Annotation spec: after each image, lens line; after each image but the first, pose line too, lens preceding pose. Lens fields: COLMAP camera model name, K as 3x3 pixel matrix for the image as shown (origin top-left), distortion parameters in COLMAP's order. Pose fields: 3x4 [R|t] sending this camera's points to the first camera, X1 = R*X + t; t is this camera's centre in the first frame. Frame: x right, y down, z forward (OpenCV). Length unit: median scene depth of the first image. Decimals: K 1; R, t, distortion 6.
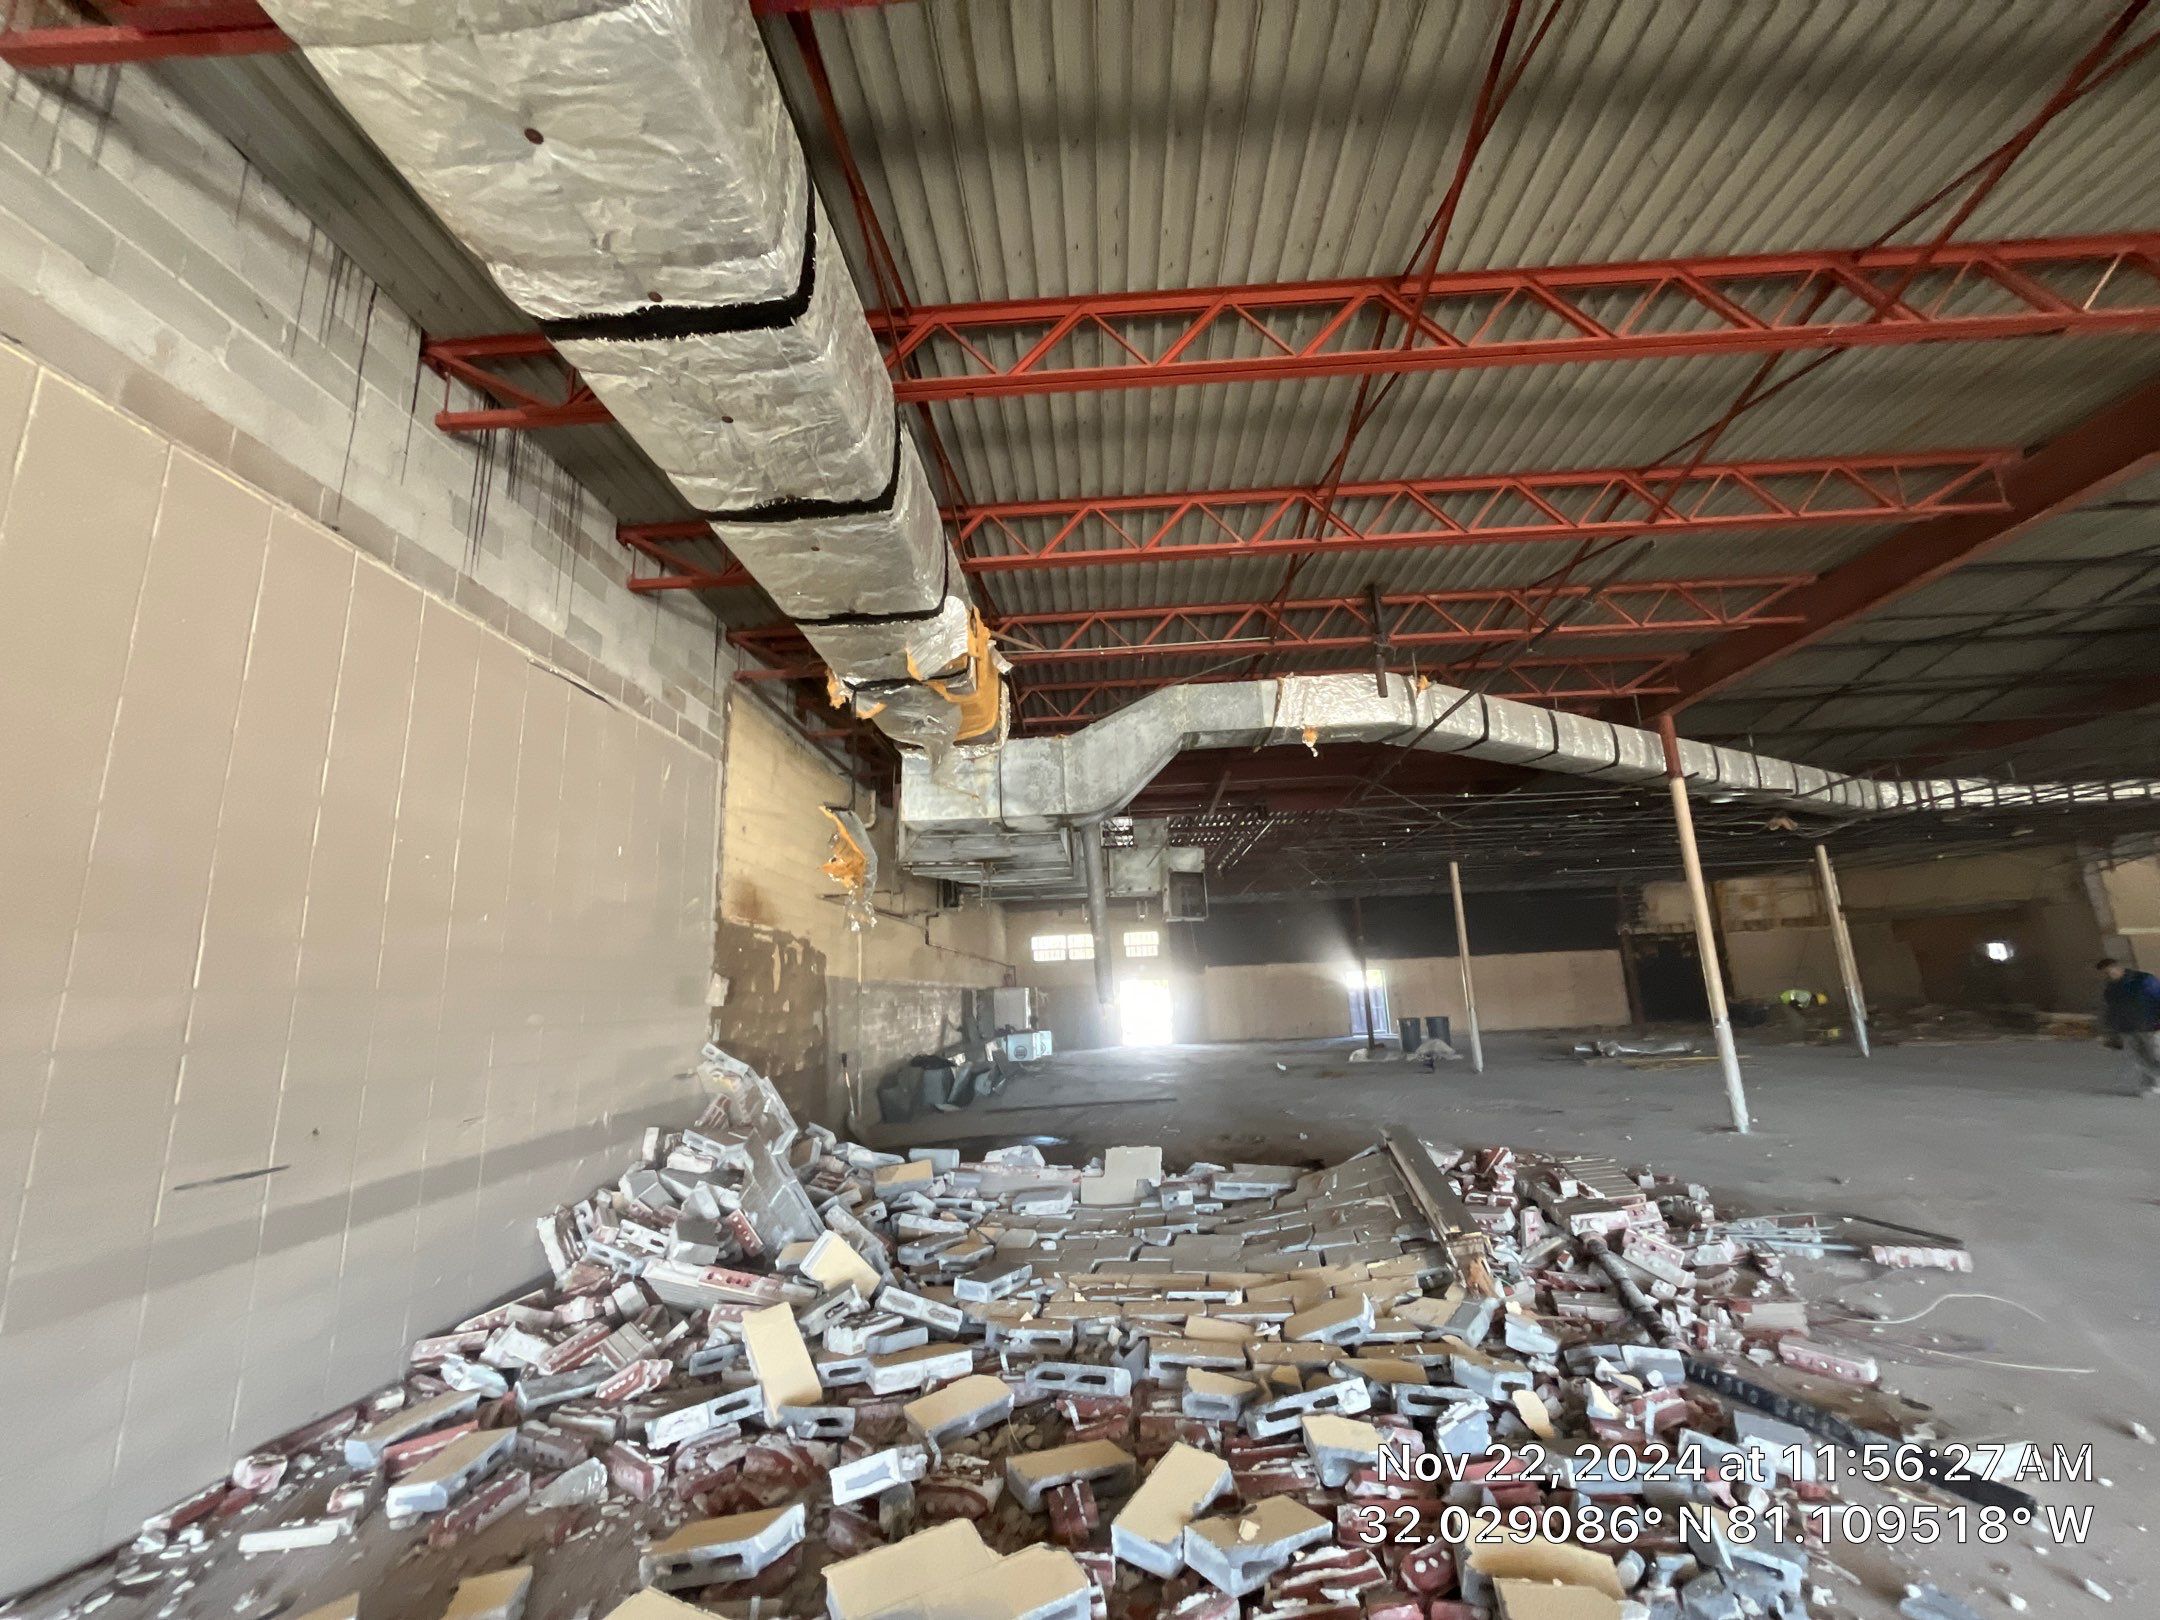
lens RADIAL K [[864.8, 0, 1076.9], [0, 864.8, 810.3], [0, 0, 1]] dist [-0.002668, -0.000230]
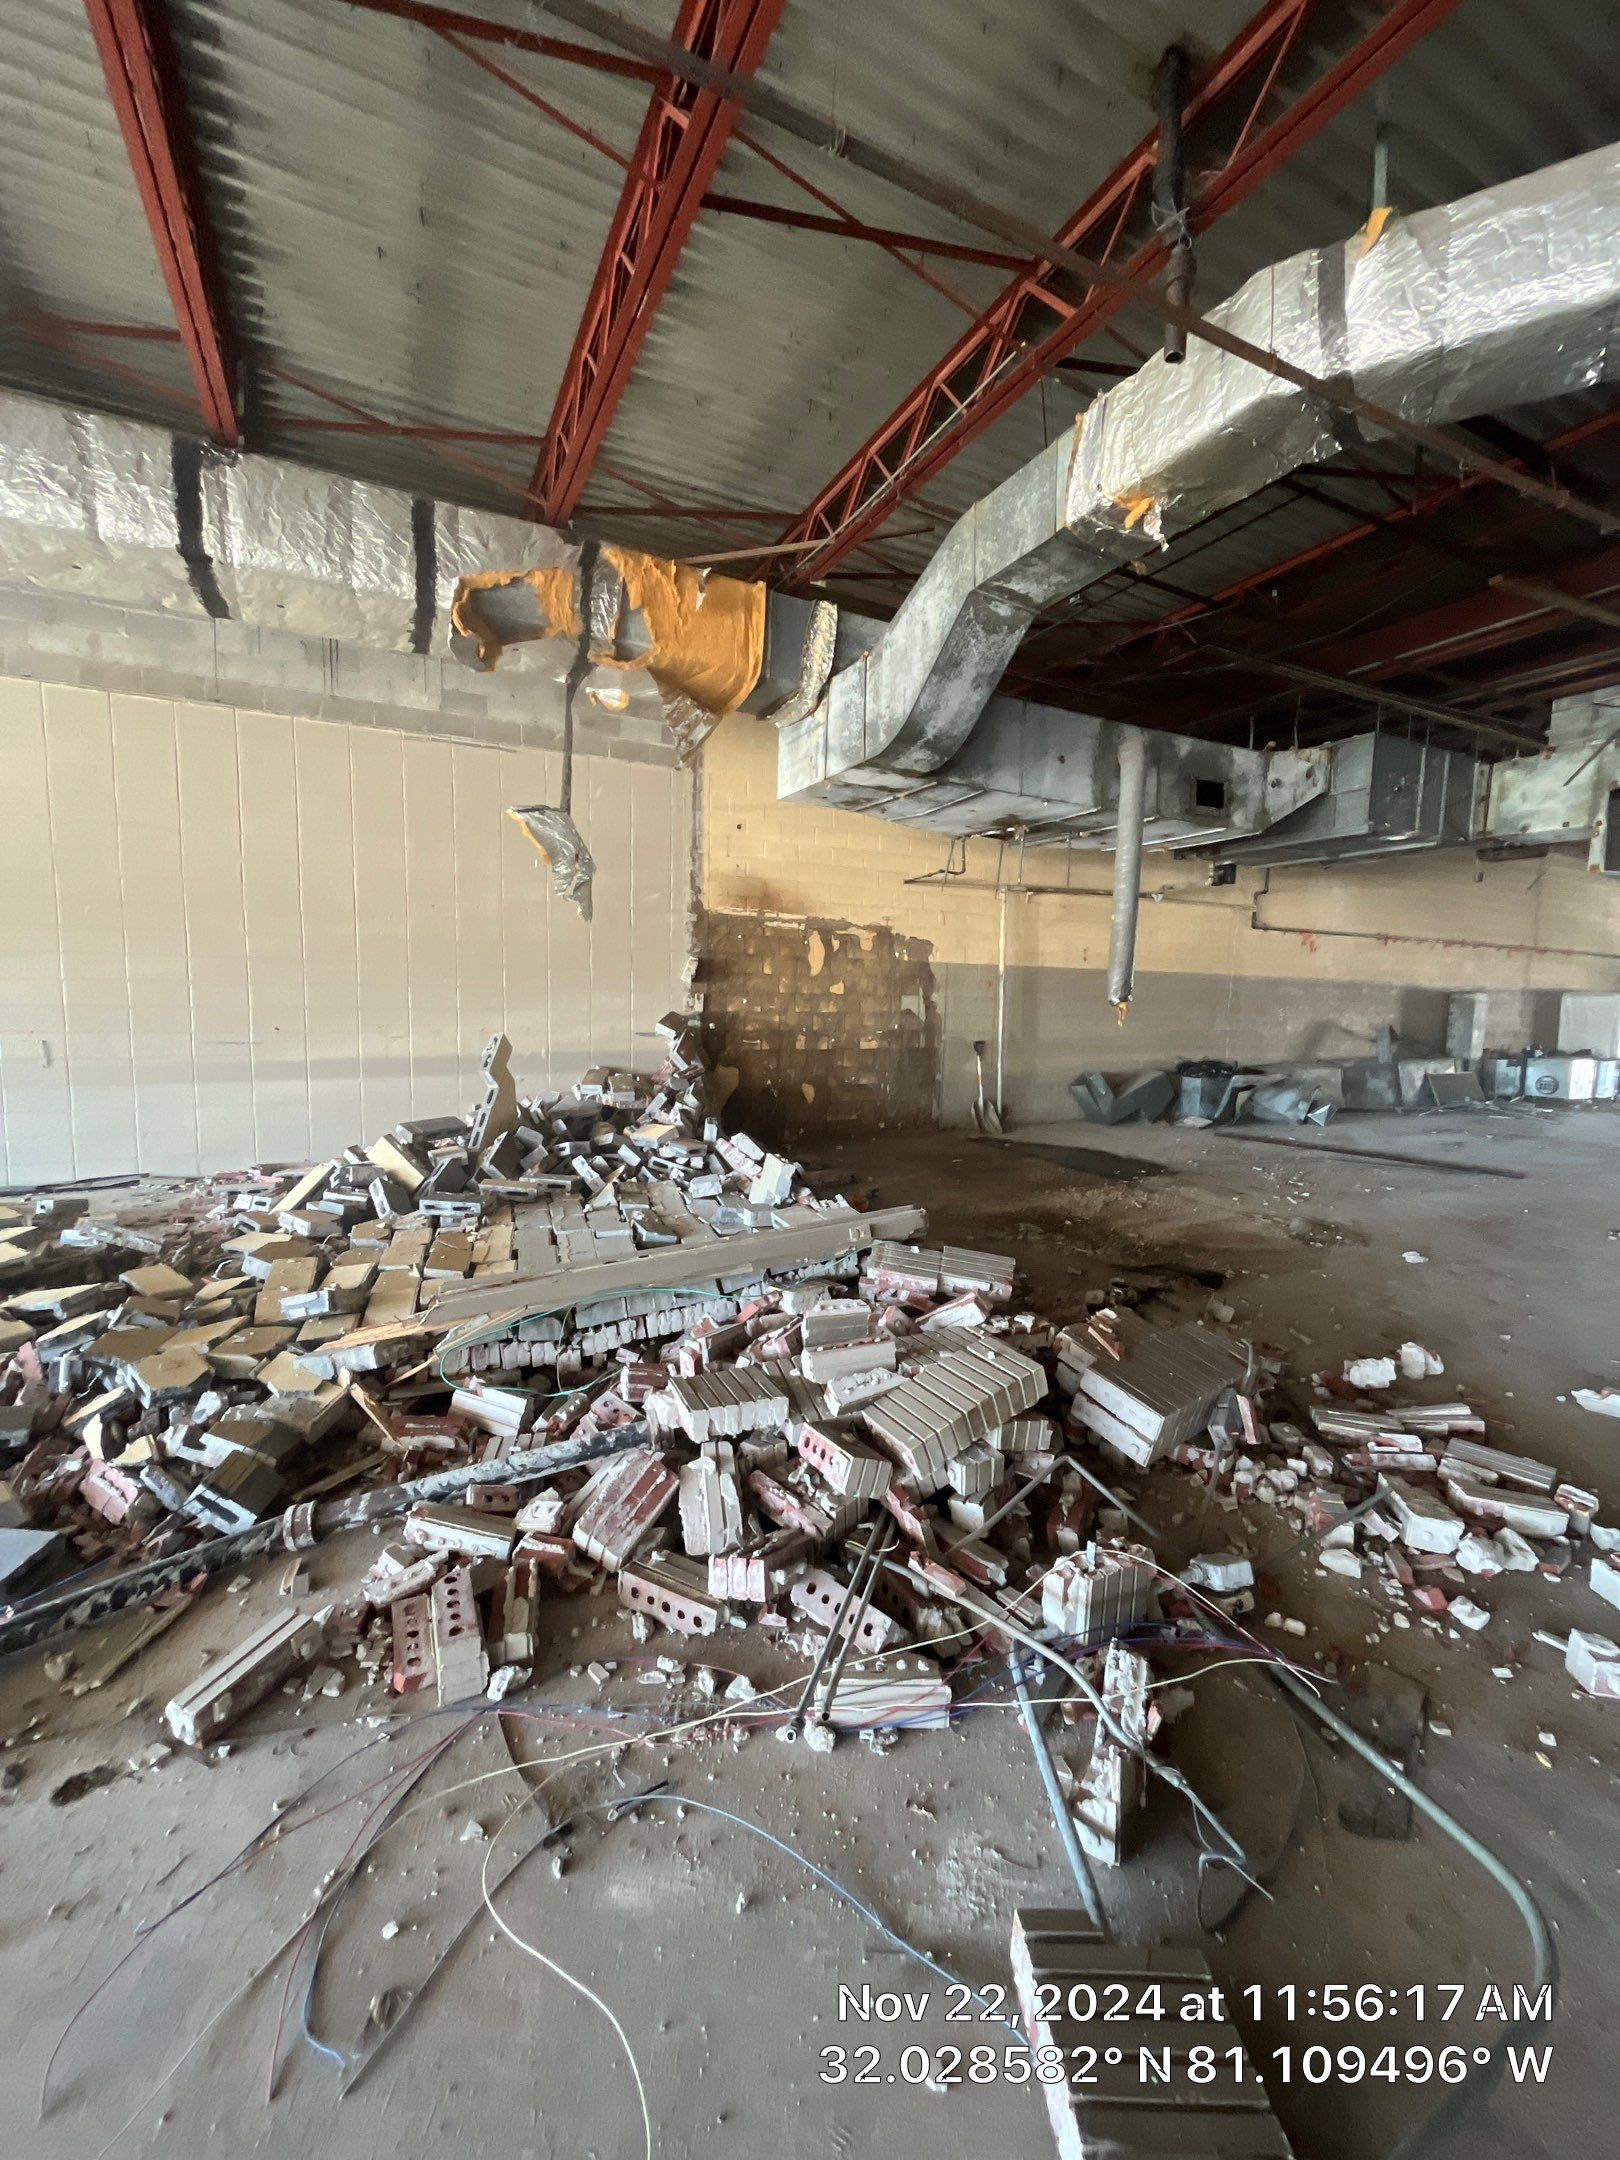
lens RADIAL K [[864.8, 0, 800.0], [0, 864.8, 1088.9], [0, 0, 1]] dist [-0.002668, -0.000230]
pose [[0.482595, 0.142556, -0.864164, 0.685953], [0.145260, 0.959973, 0.239482, 0.094440], [0.863714, -0.241101, 0.442571, 0.526974]]
